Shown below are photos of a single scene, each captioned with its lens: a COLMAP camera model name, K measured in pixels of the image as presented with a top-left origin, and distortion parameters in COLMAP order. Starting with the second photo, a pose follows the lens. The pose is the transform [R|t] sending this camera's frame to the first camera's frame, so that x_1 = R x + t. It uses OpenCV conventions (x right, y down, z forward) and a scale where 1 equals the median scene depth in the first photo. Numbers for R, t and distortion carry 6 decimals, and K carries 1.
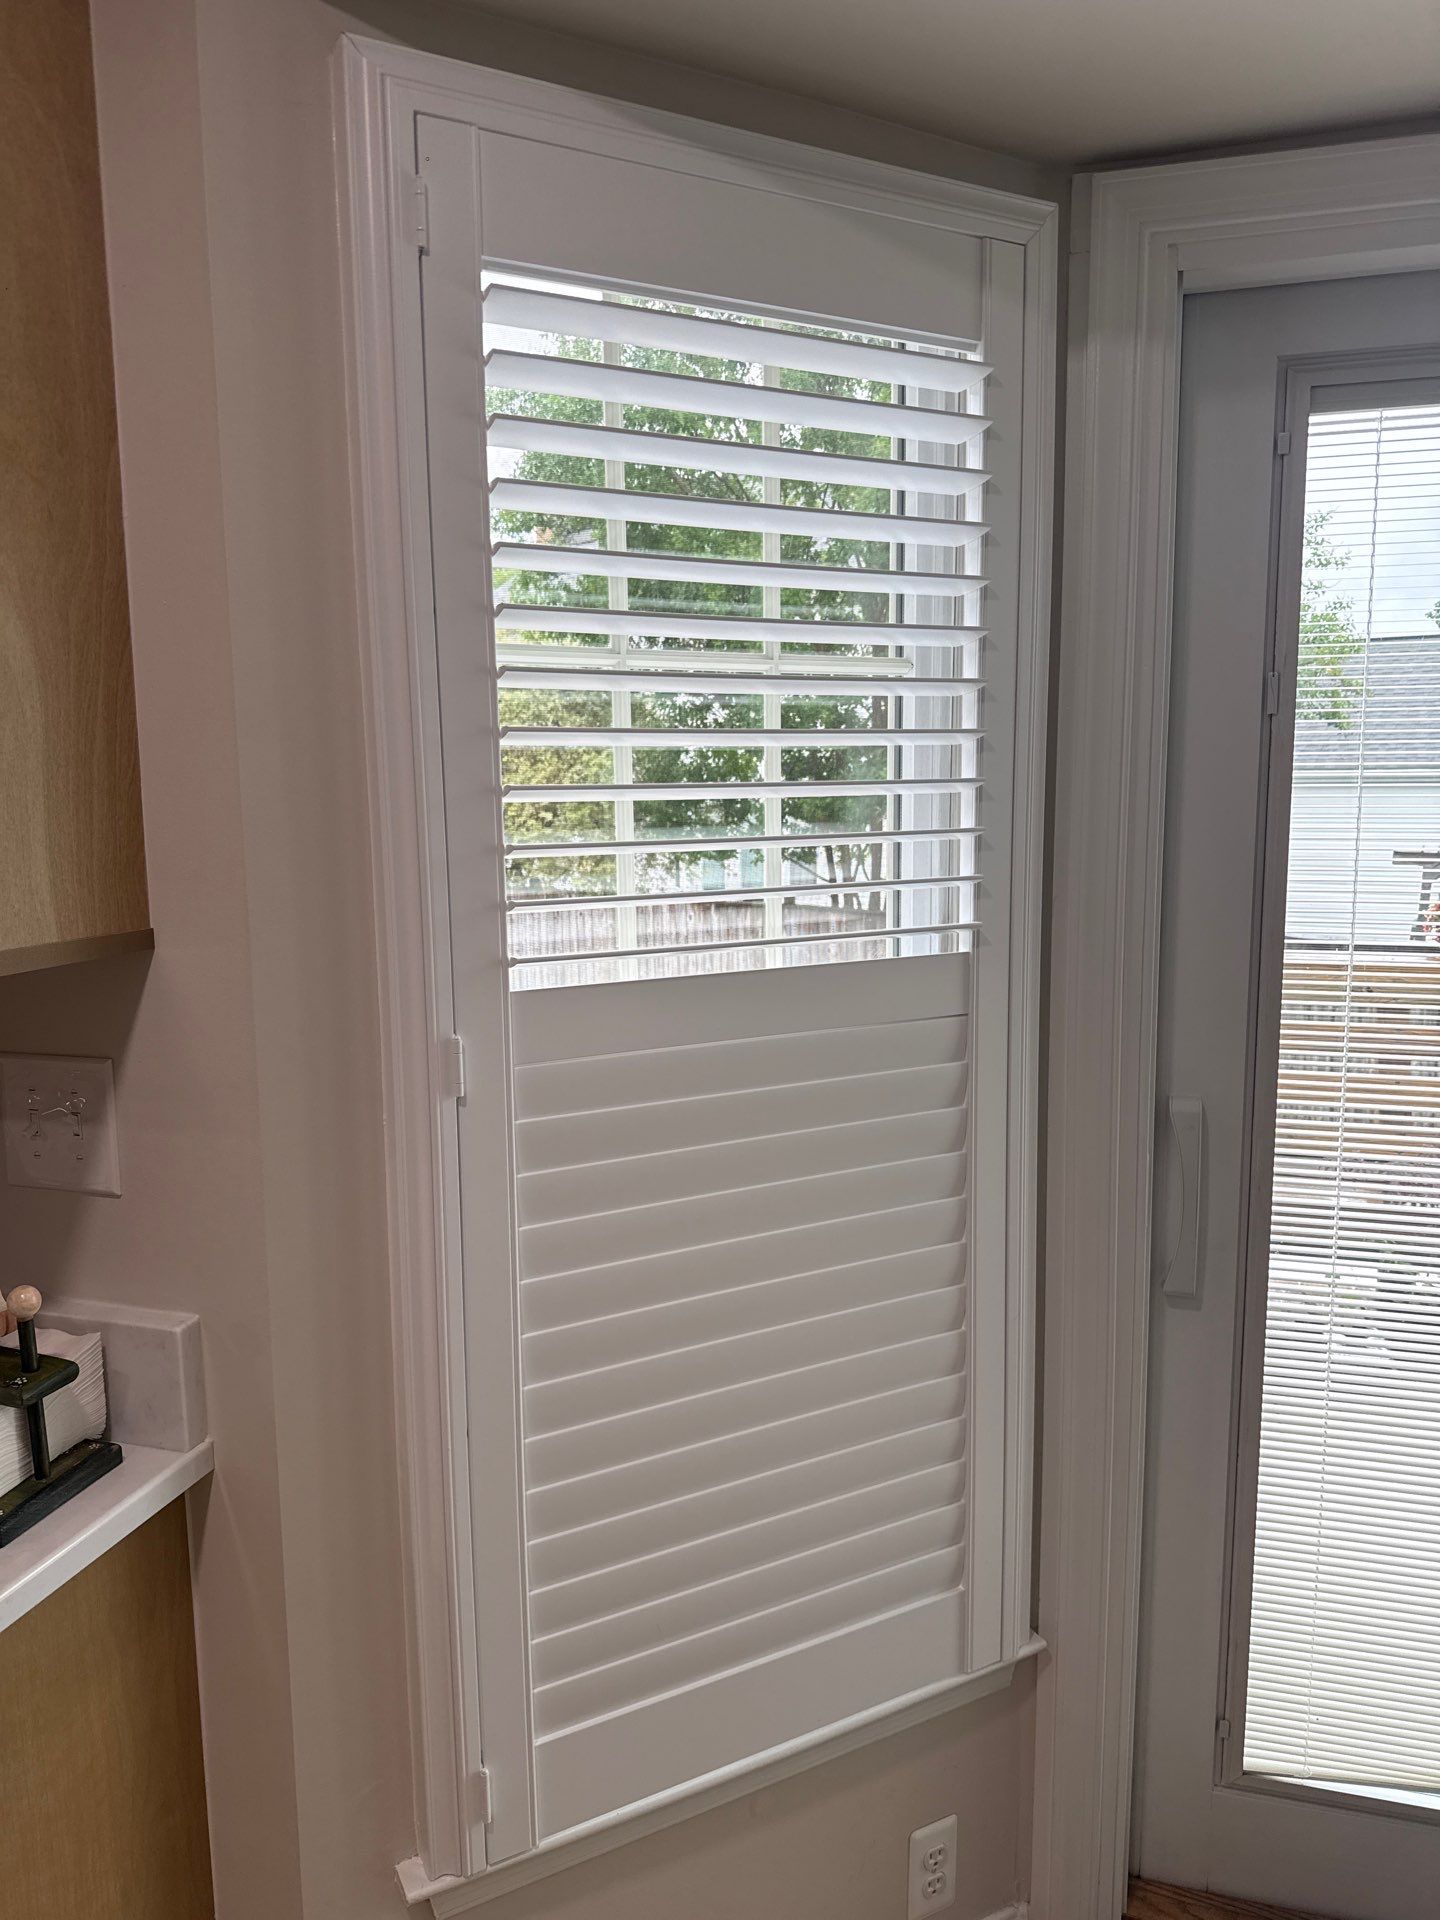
lens RADIAL K [[1364.0, 0, 720.0], [0, 1364.0, 960.0], [0, 0, 1]] dist [0.003880, -0.019454]
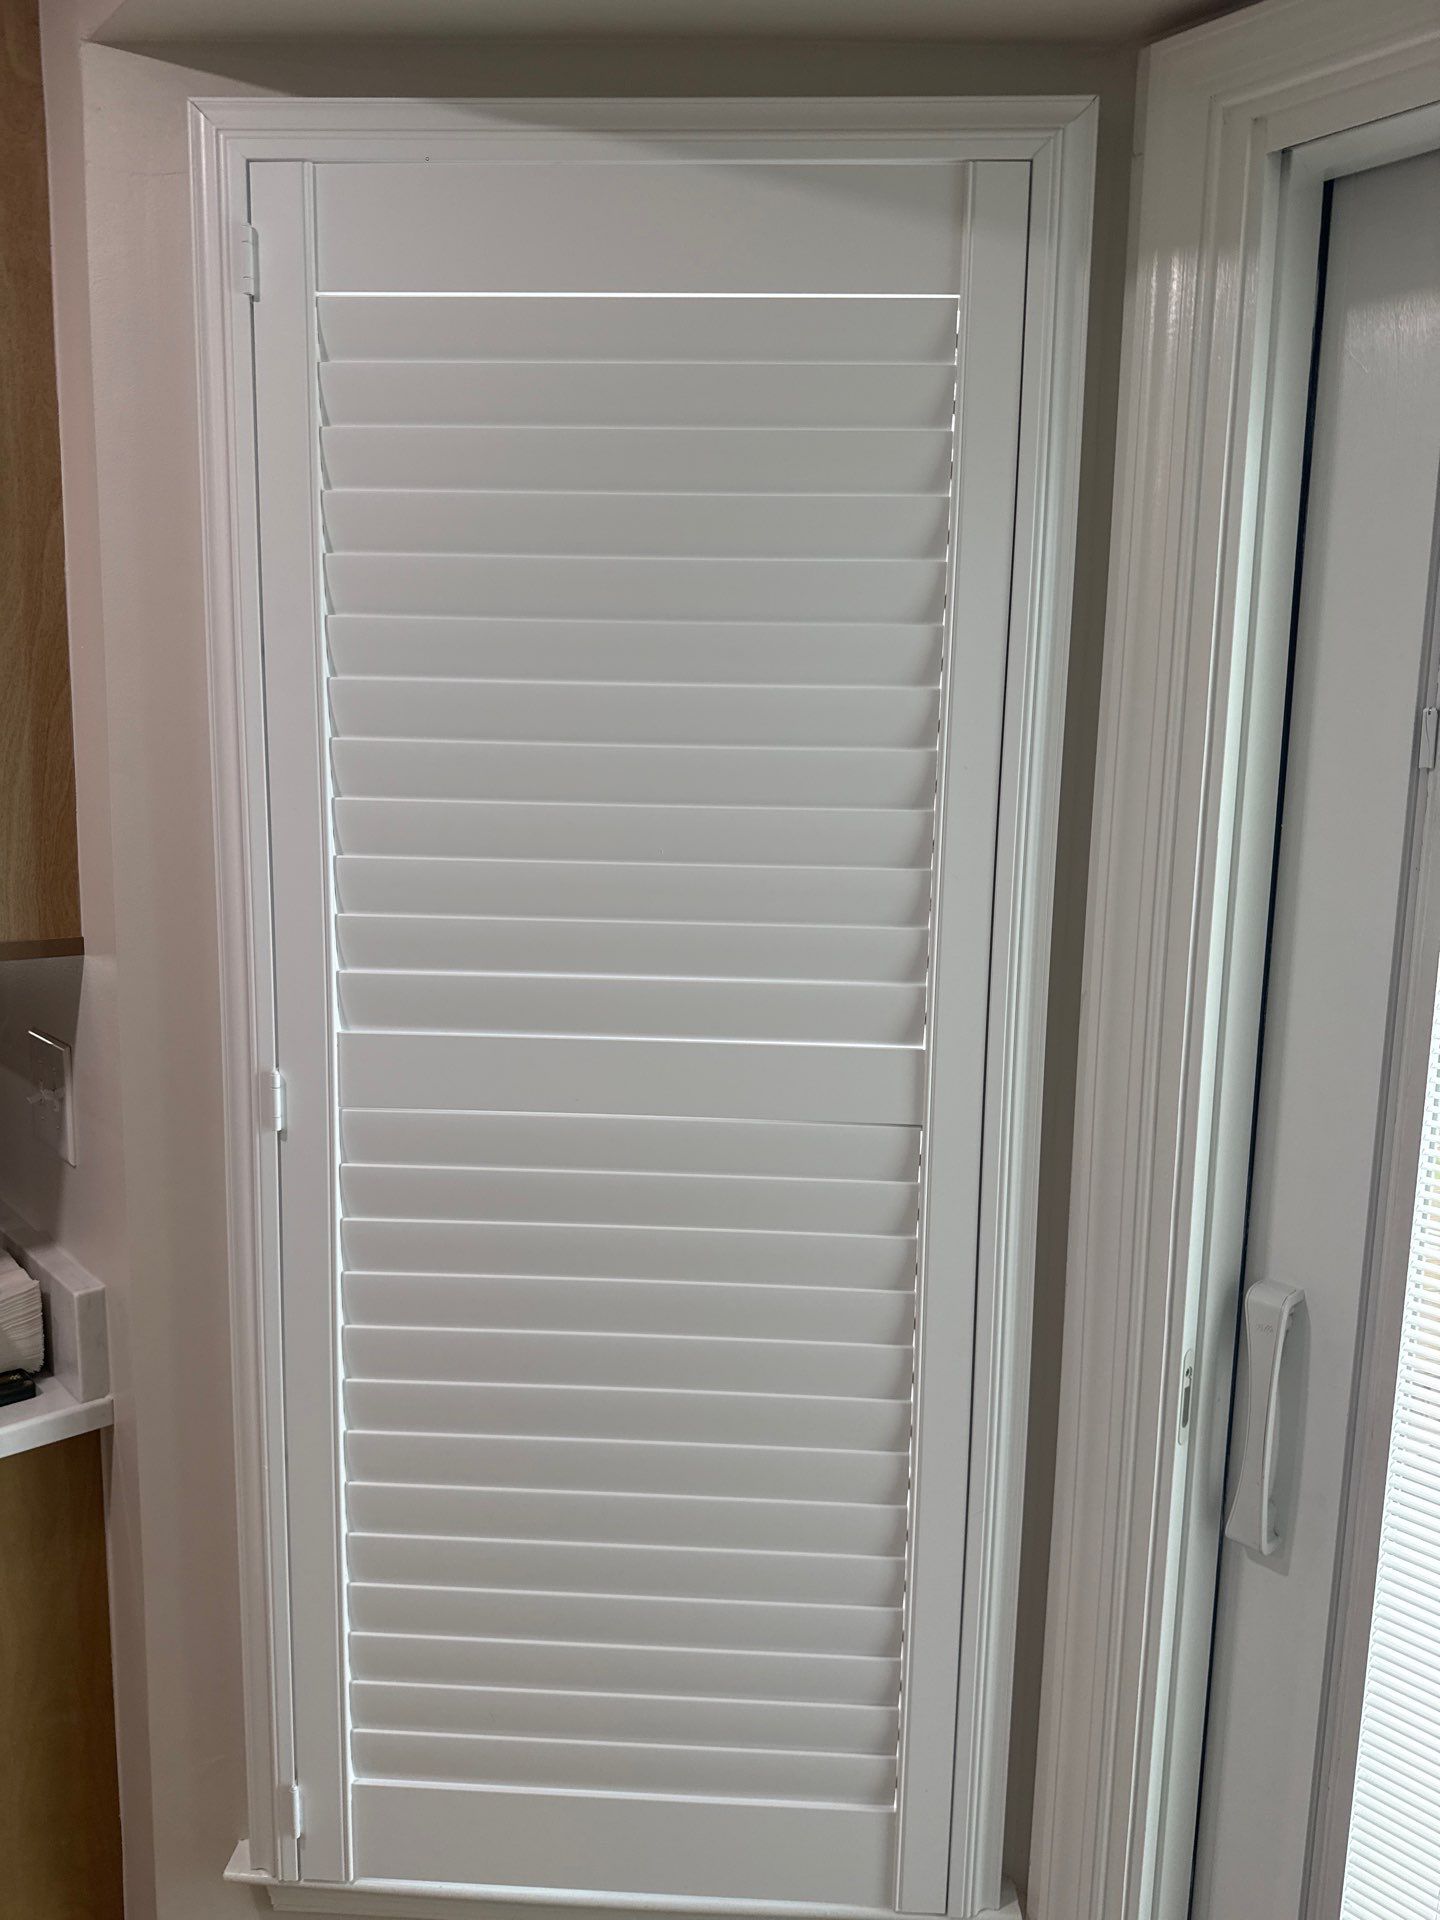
lens RADIAL K [[1364.0, 0, 720.0], [0, 1364.0, 960.0], [0, 0, 1]] dist [0.003880, -0.019454]
pose [[0.858392, 0.102078, -0.502735, 0.589054], [-0.098447, 0.994566, 0.033849, -0.092148], [0.503459, 0.020437, 0.863777, 0.288083]]
